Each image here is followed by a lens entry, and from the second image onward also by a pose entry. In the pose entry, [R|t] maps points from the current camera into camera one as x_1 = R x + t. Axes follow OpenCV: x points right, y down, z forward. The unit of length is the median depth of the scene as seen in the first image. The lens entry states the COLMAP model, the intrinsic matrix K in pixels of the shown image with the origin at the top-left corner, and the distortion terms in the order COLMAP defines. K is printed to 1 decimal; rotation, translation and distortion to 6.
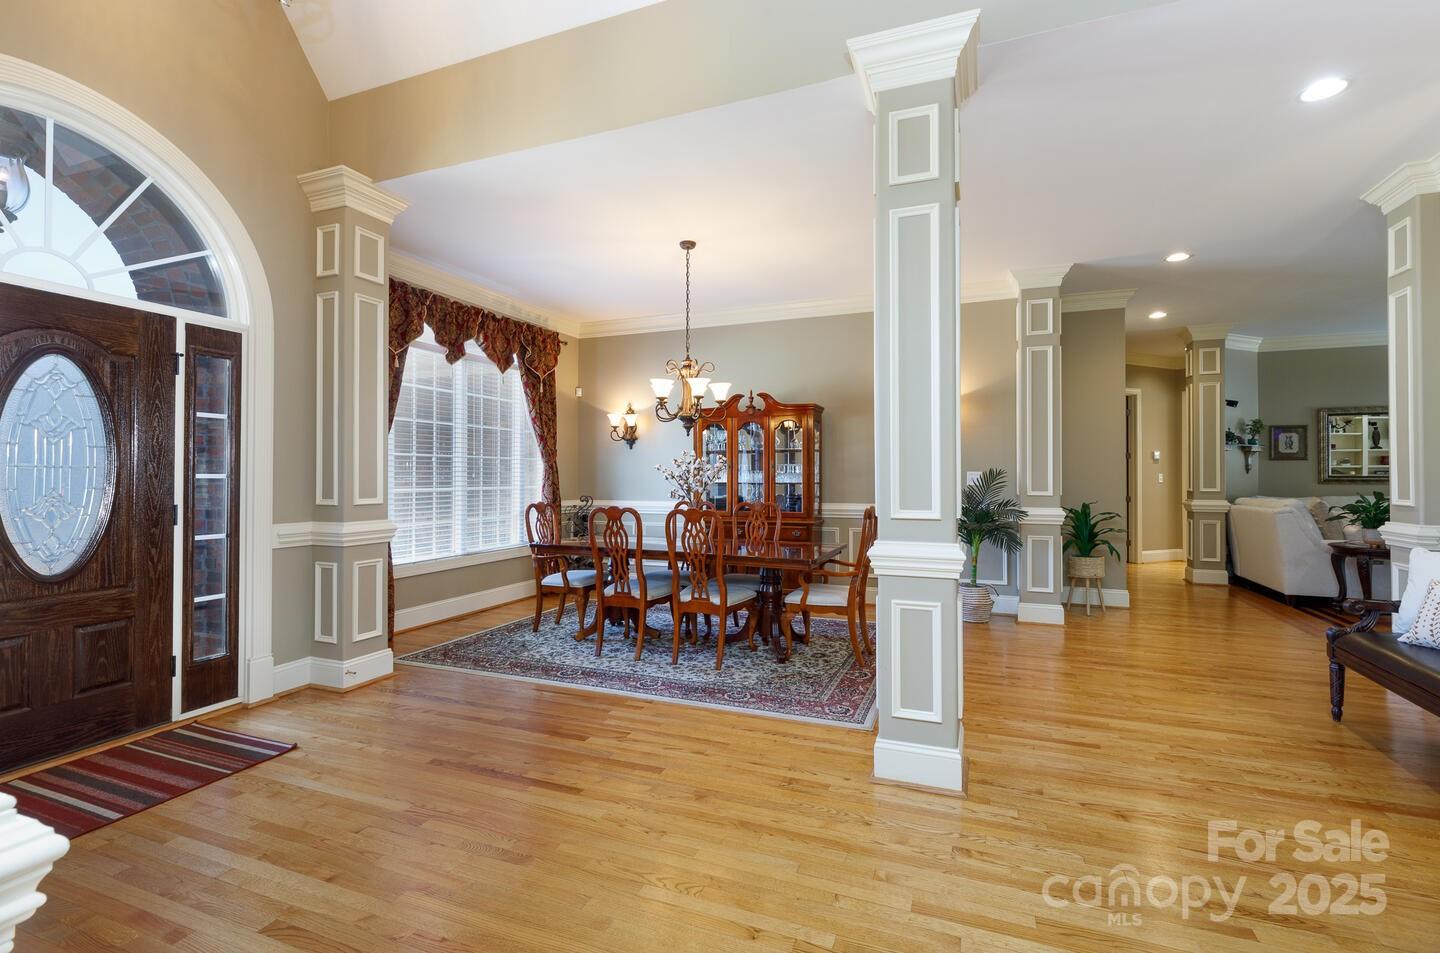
lens RADIAL K [[644.2, 0, 725.2], [0, 644.2, 472.9], [0, 0, 1]] dist [0.004235, -0.000041]
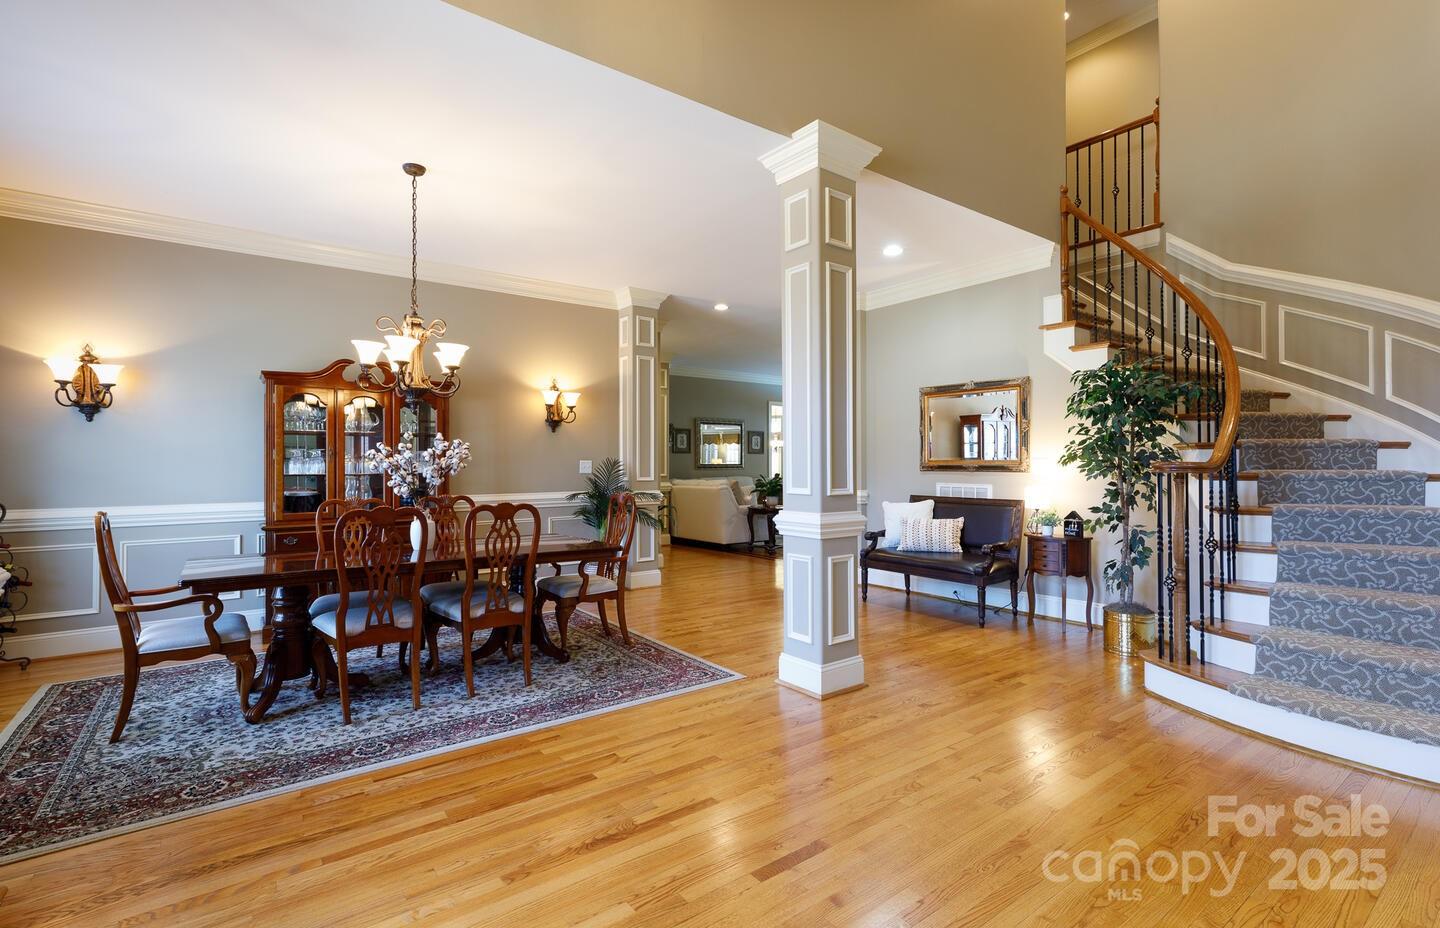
lens RADIAL K [[668.2, 0, 723.7], [0, 668.2, 462.2], [0, 0, 1]] dist [0.011361, -0.000224]
pose [[0.524901, 0.001270, 0.851162, -0.707126], [0.000324, 0.999999, -0.001692, 0.004075], [-0.851163, 0.001164, 0.524900, 0.322602]]
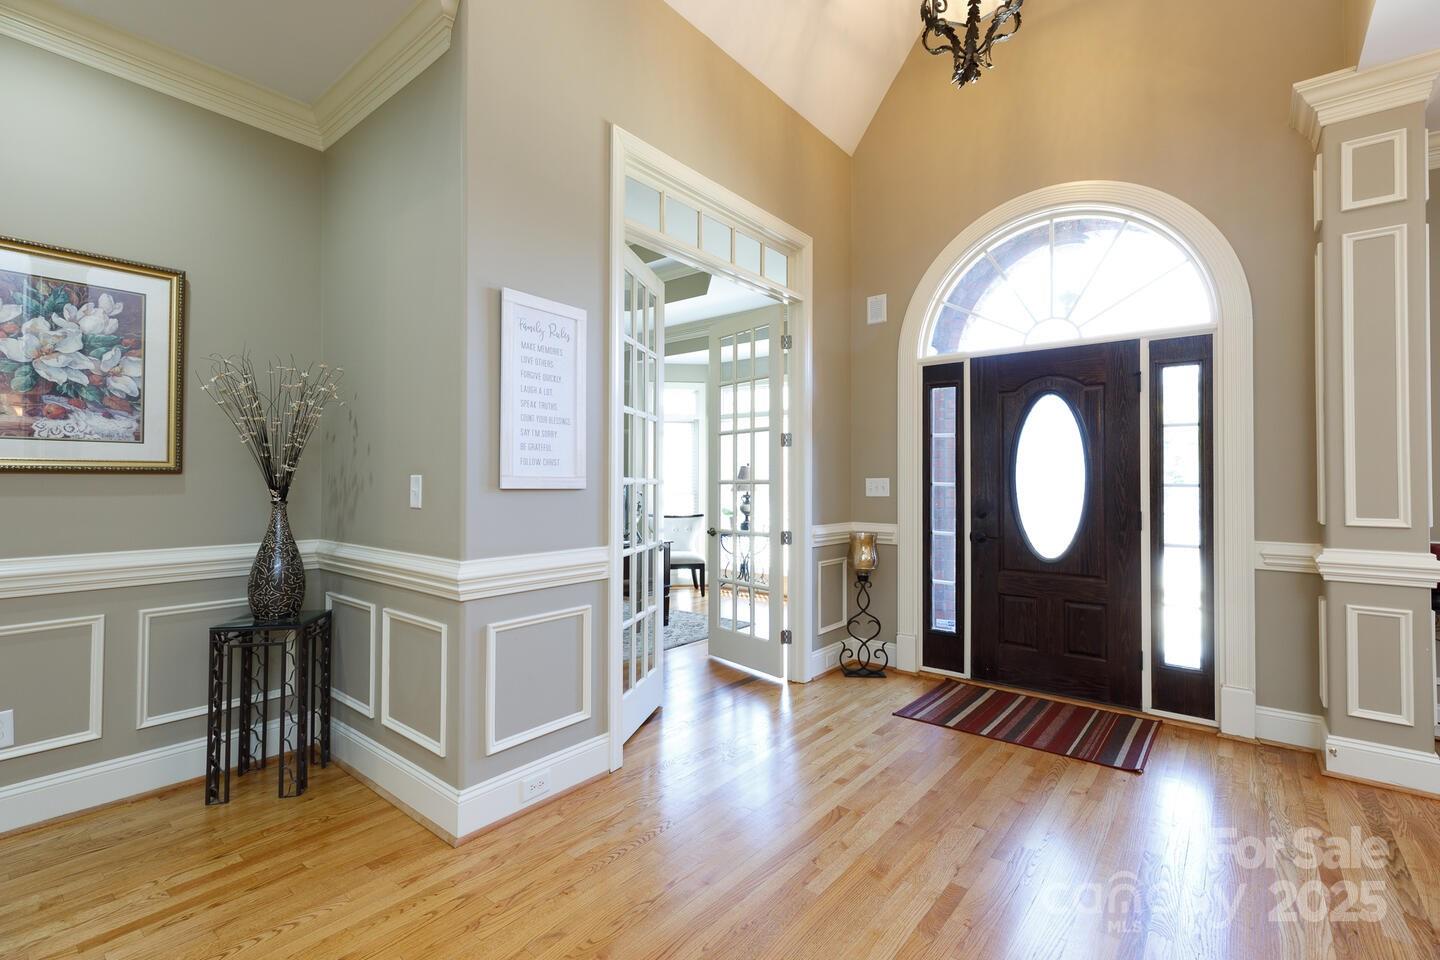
lens RADIAL K [[644.2, 0, 720.9], [0, 644.2, 478.5], [0, 0, 1]] dist [0.004235, -0.000041]
pose [[-0.311678, -0.006156, -0.950168, 0.335638], [0.004458, 0.999959, -0.007941, -0.000665], [0.950177, -0.006711, -0.311637, 0.563753]]
